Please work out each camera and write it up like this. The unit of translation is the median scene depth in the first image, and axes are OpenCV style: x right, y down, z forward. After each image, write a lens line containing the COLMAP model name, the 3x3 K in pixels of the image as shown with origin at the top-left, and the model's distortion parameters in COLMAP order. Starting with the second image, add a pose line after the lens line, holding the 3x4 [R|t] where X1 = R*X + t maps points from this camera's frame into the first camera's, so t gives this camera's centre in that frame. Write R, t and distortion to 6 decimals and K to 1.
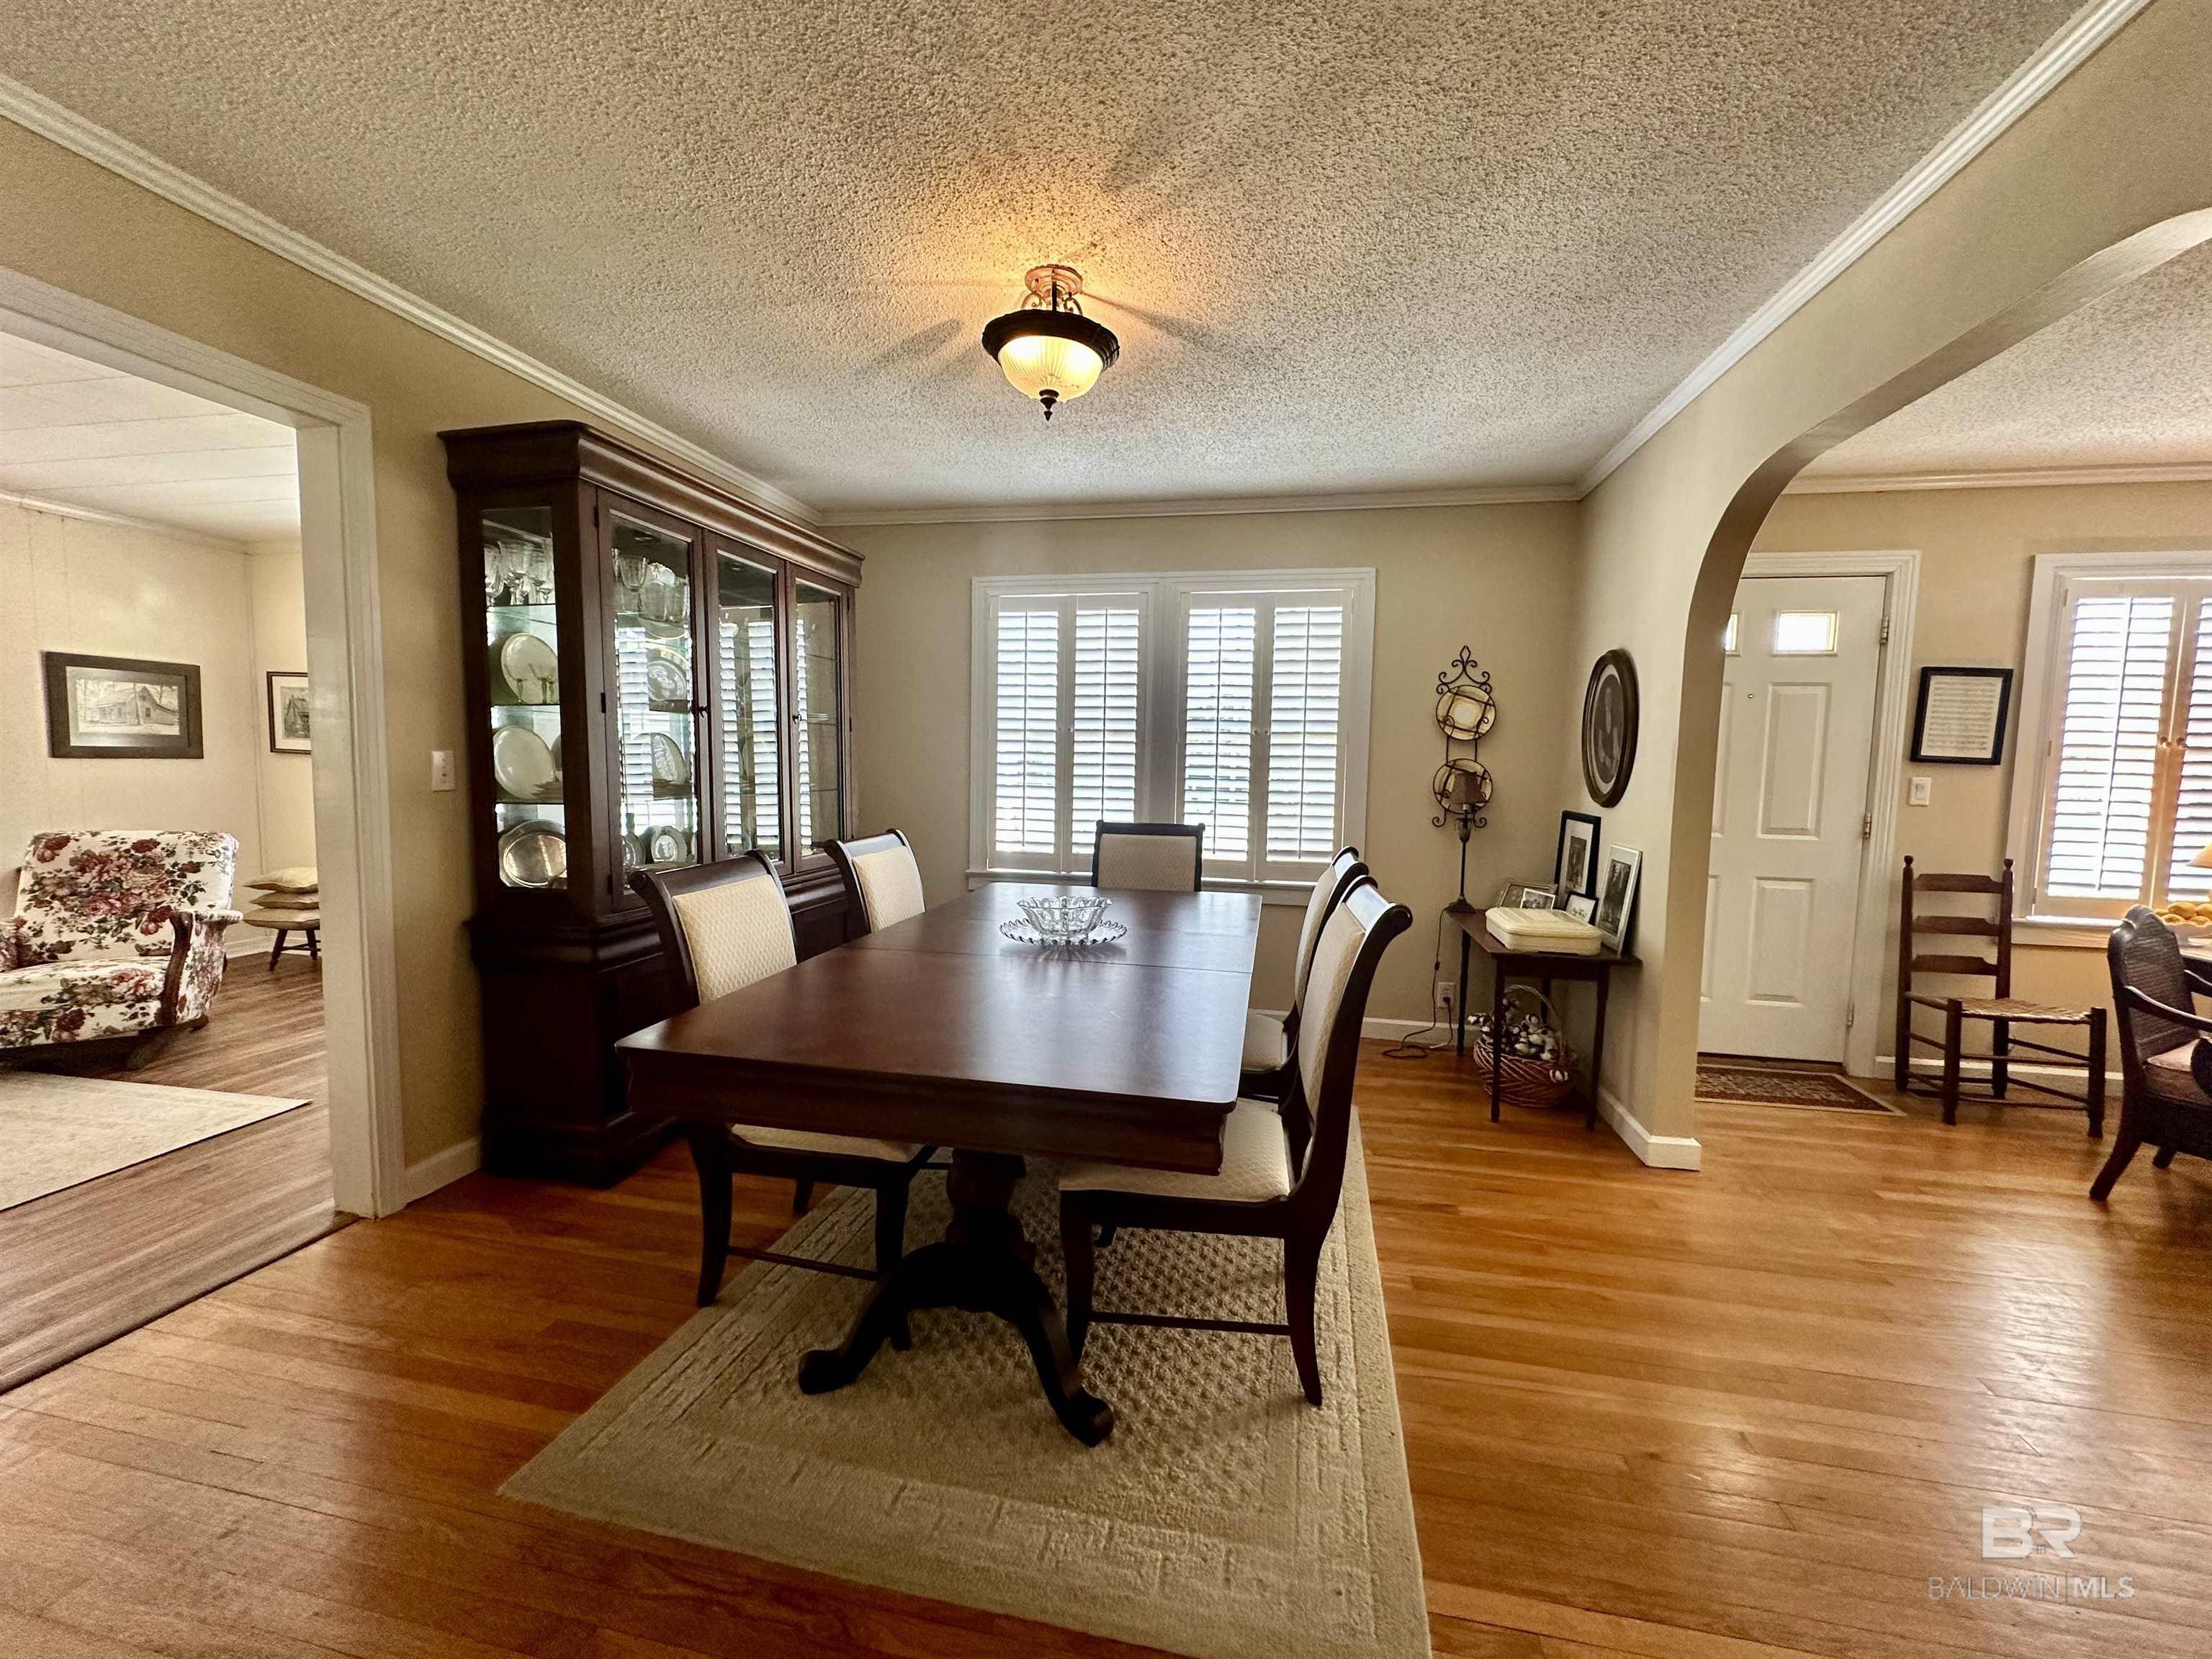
lens RADIAL K [[889.4, 0, 1107.2], [0, 889.4, 836.1], [0, 0, 1]] dist [-0.000835, 0.000147]
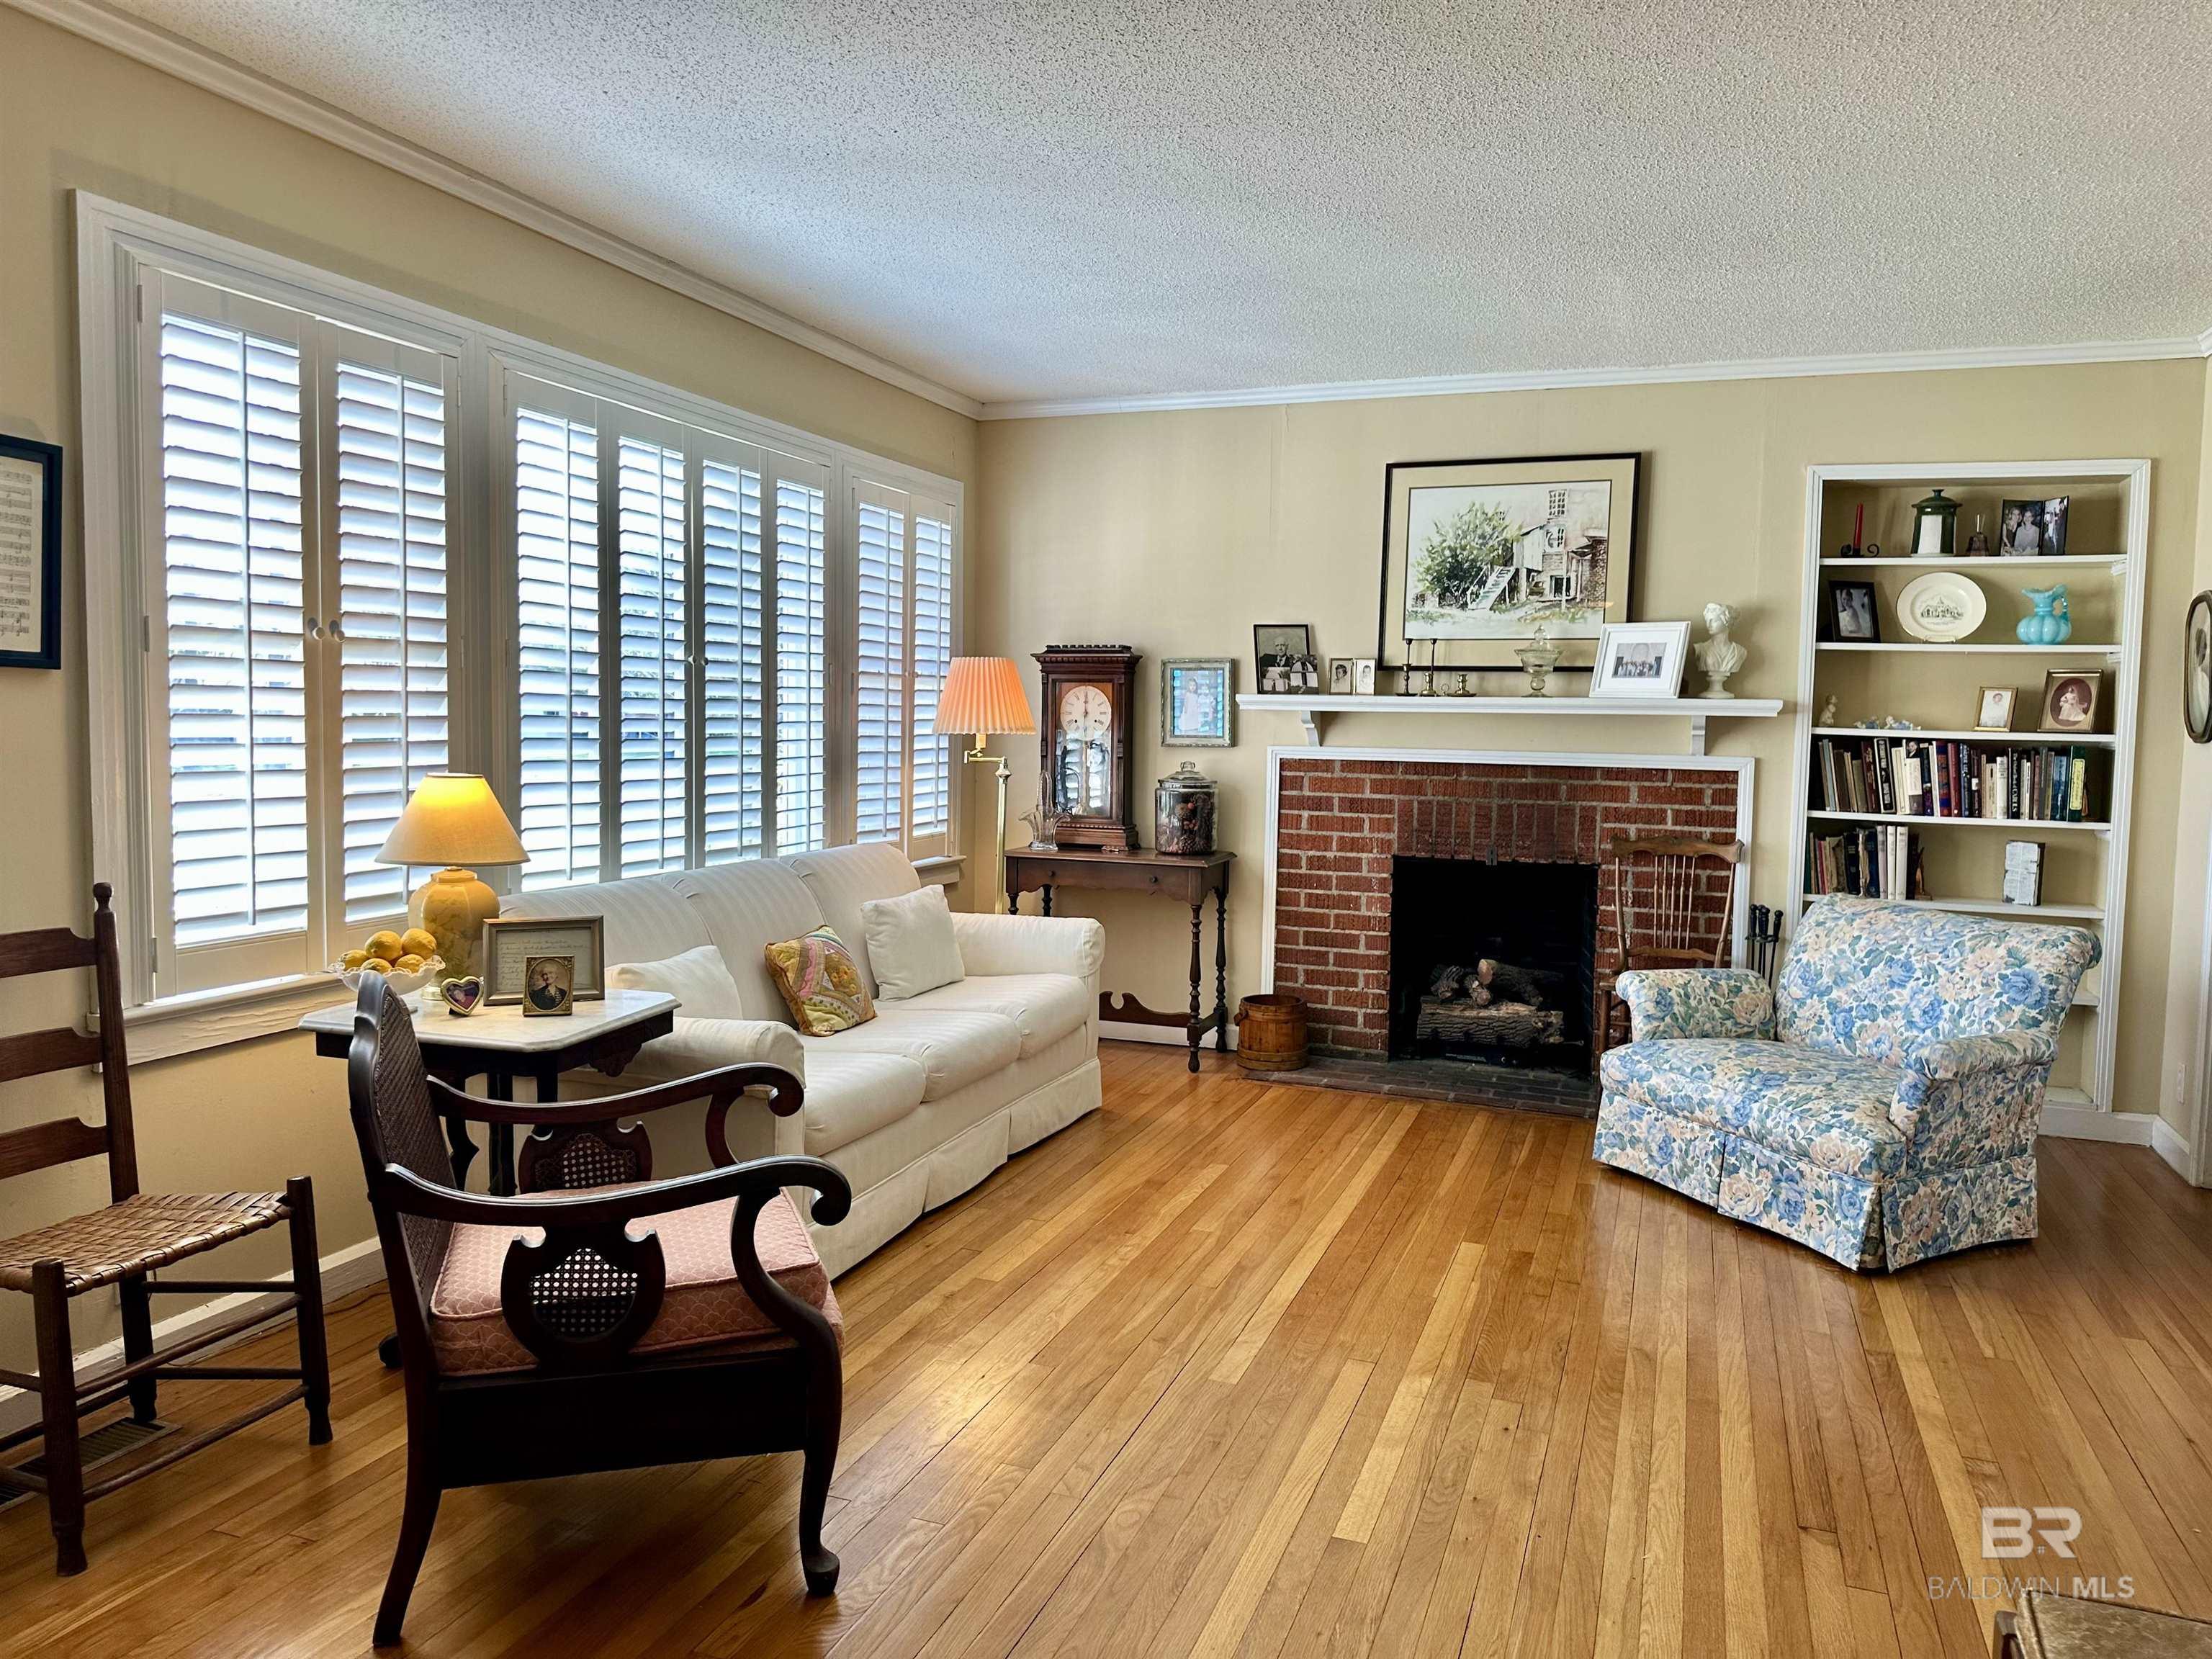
lens RADIAL K [[1551.3, 0, 1108.4], [0, 1551.3, 822.9], [0, 0, 1]] dist [-0.004971, -0.003605]
pose [[0.154795, -0.089926, 0.983846, 0.343163], [0.061543, 0.994792, 0.081243, -0.035766], [-0.986028, 0.047973, 0.159523, 0.387351]]
